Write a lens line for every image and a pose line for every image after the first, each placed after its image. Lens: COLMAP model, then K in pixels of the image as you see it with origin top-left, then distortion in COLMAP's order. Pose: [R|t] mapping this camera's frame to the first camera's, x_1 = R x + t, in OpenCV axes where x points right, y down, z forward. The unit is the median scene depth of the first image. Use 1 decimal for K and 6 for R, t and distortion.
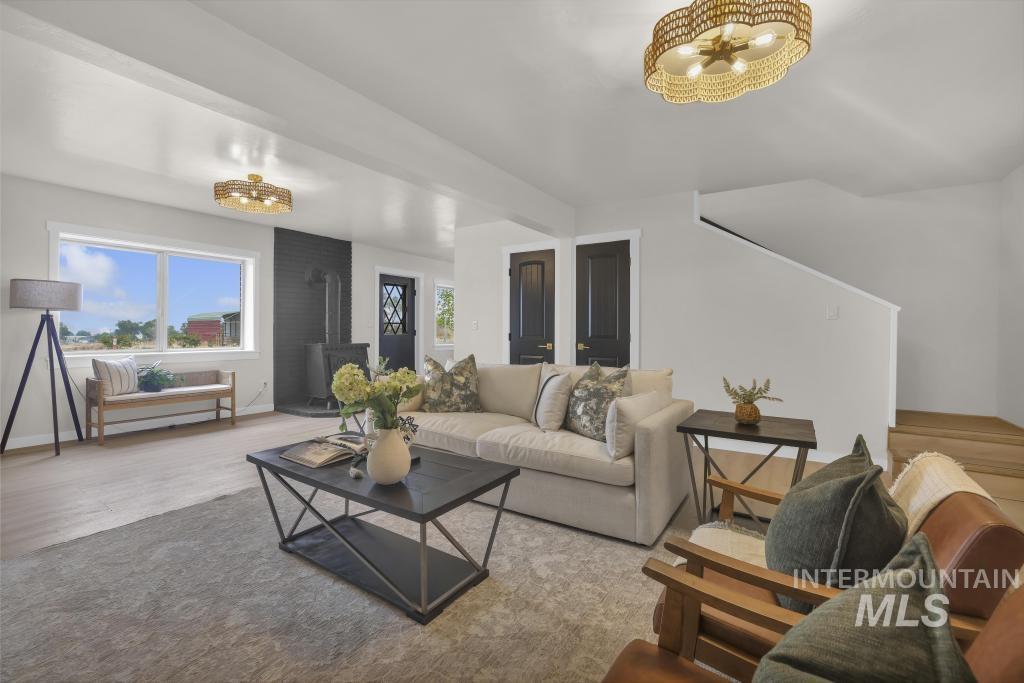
lens RADIAL K [[438.1, 0, 515.0], [0, 438.1, 336.4], [0, 0, 1]] dist [-0.024345, 0.001598]
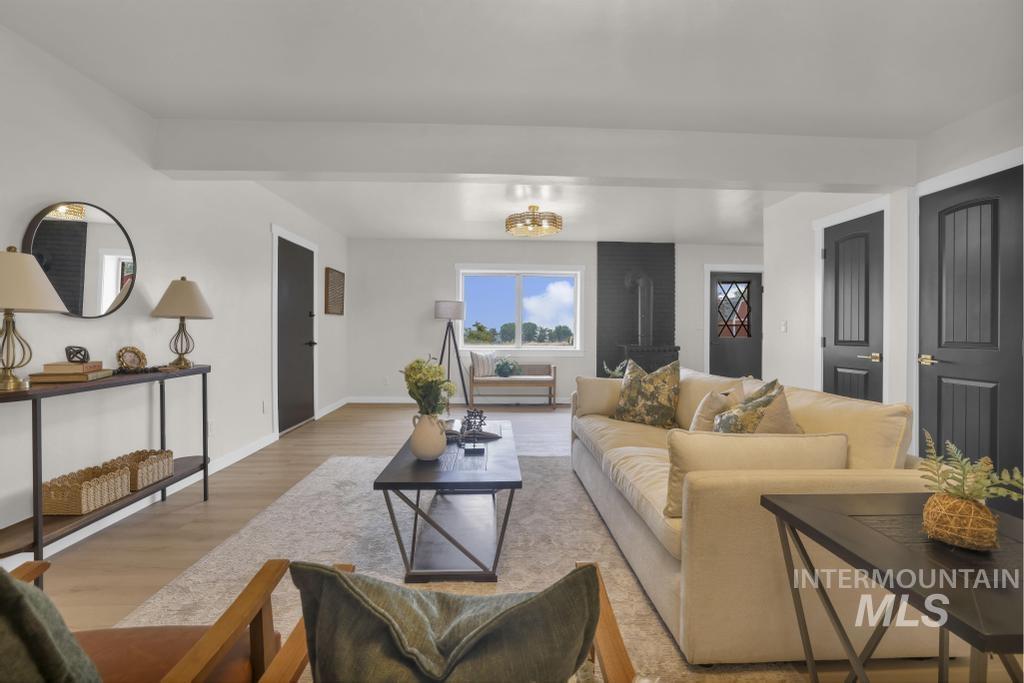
lens RADIAL K [[438.1, 0, 516.0], [0, 438.1, 334.8], [0, 0, 1]] dist [-0.024345, 0.001598]
pose [[0.599317, 0.005980, -0.800490, 0.286285], [-0.014855, 0.999883, -0.003652, -0.001195], [0.800374, 0.014080, 0.599335, 0.174570]]
